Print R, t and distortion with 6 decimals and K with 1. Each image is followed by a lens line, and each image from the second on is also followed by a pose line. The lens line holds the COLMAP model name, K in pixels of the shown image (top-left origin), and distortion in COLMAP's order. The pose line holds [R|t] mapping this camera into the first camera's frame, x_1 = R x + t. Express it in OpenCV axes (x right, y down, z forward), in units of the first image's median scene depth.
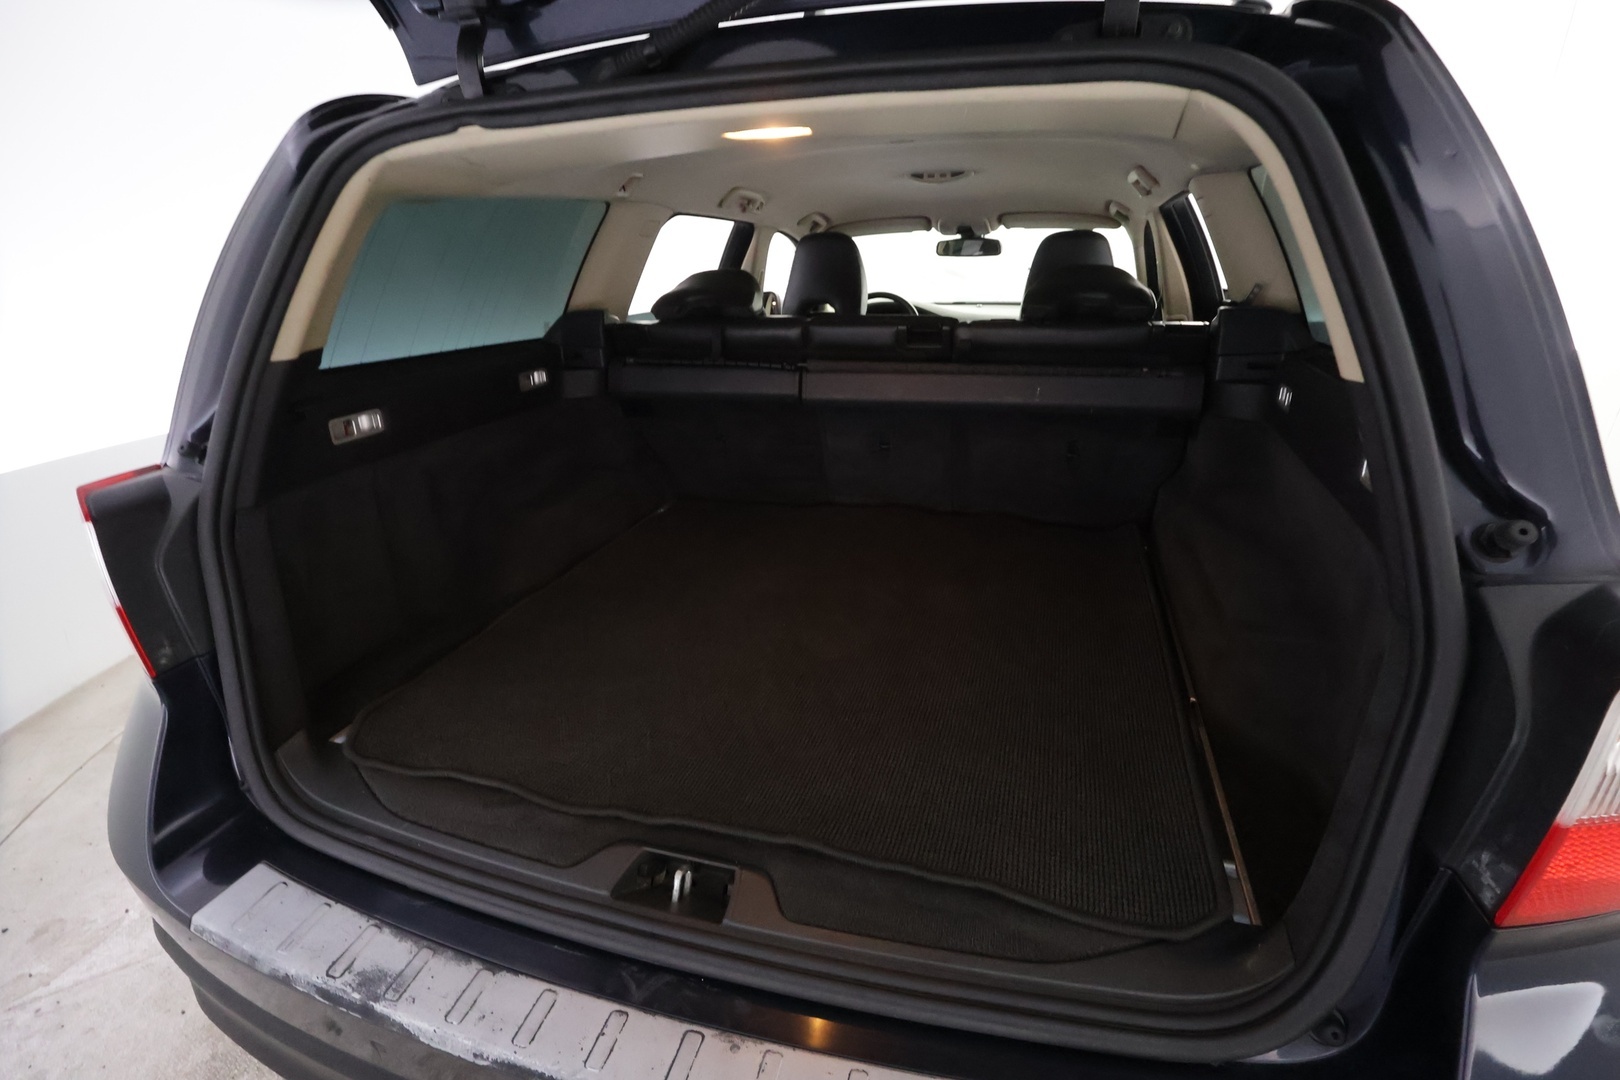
lens RADIAL K [[750.8, 0, 844.2], [0, 750.8, 547.2], [0, 0, 1]] dist [-0.003986, 0.003842]
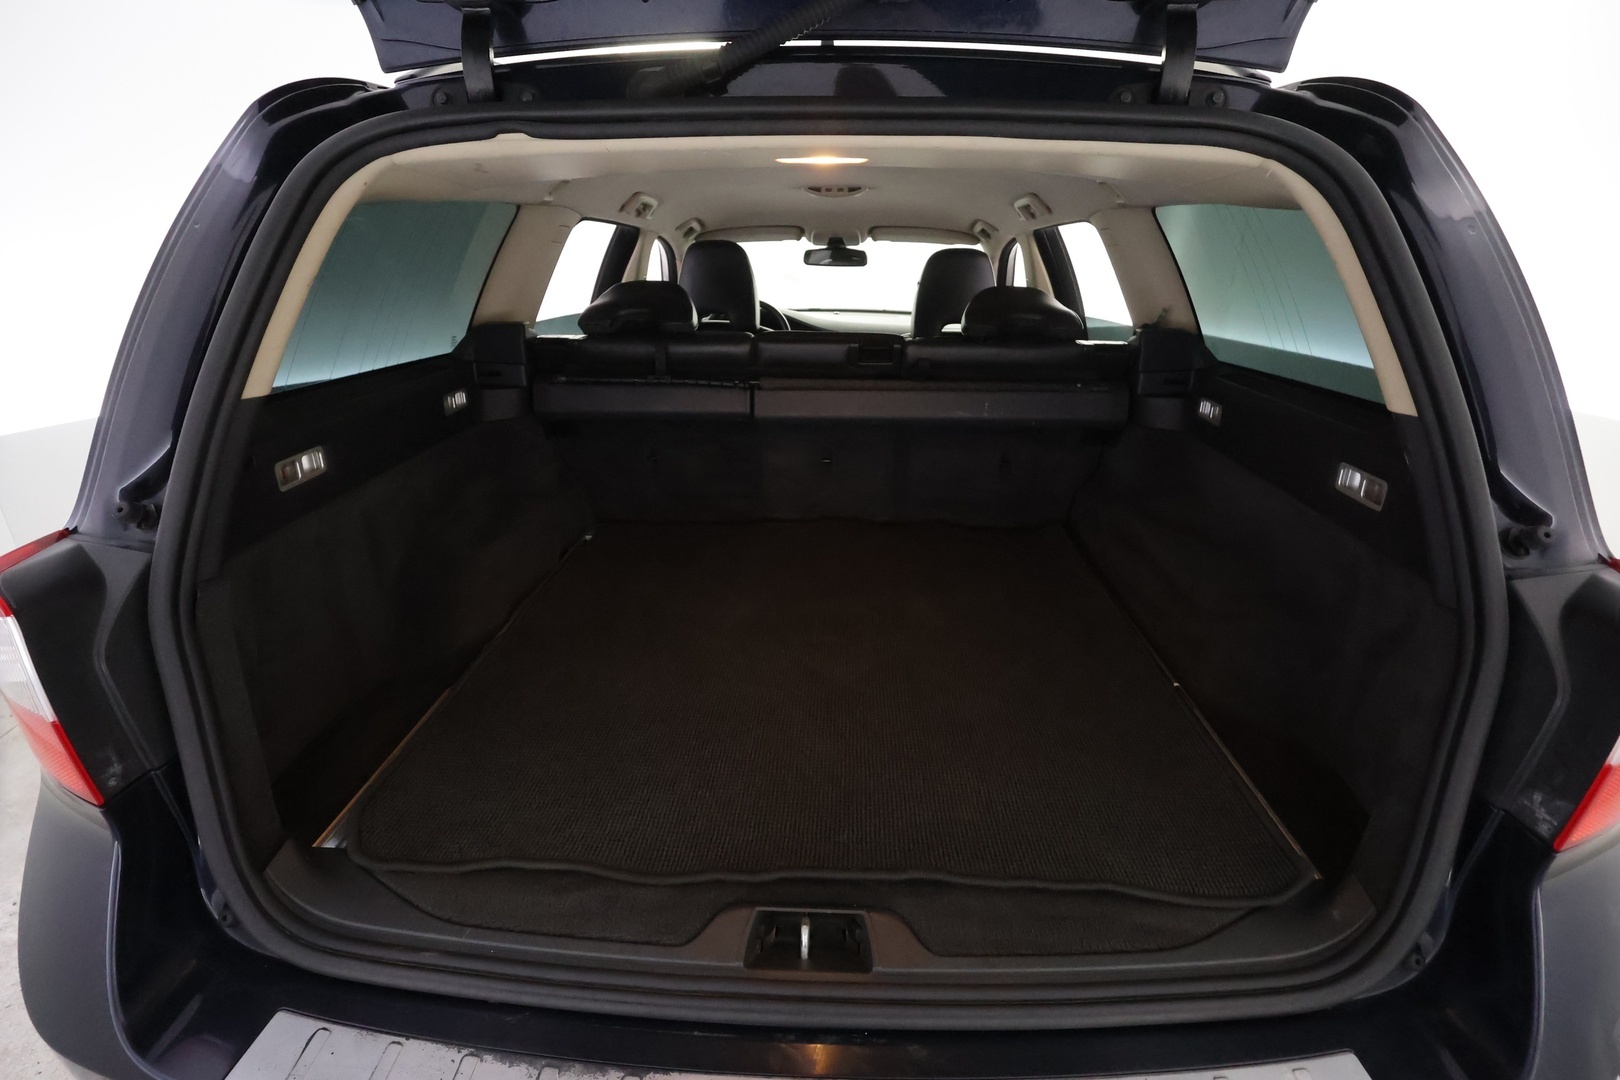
lens RADIAL K [[750.8, 0, 831.5], [0, 750.8, 544.6], [0, 0, 1]] dist [-0.003986, 0.003842]
pose [[0.967163, -0.062230, 0.246423, -0.342795], [0.062348, 0.998028, 0.007330, -0.053348], [-0.246393, 0.008275, 0.969135, 0.048031]]
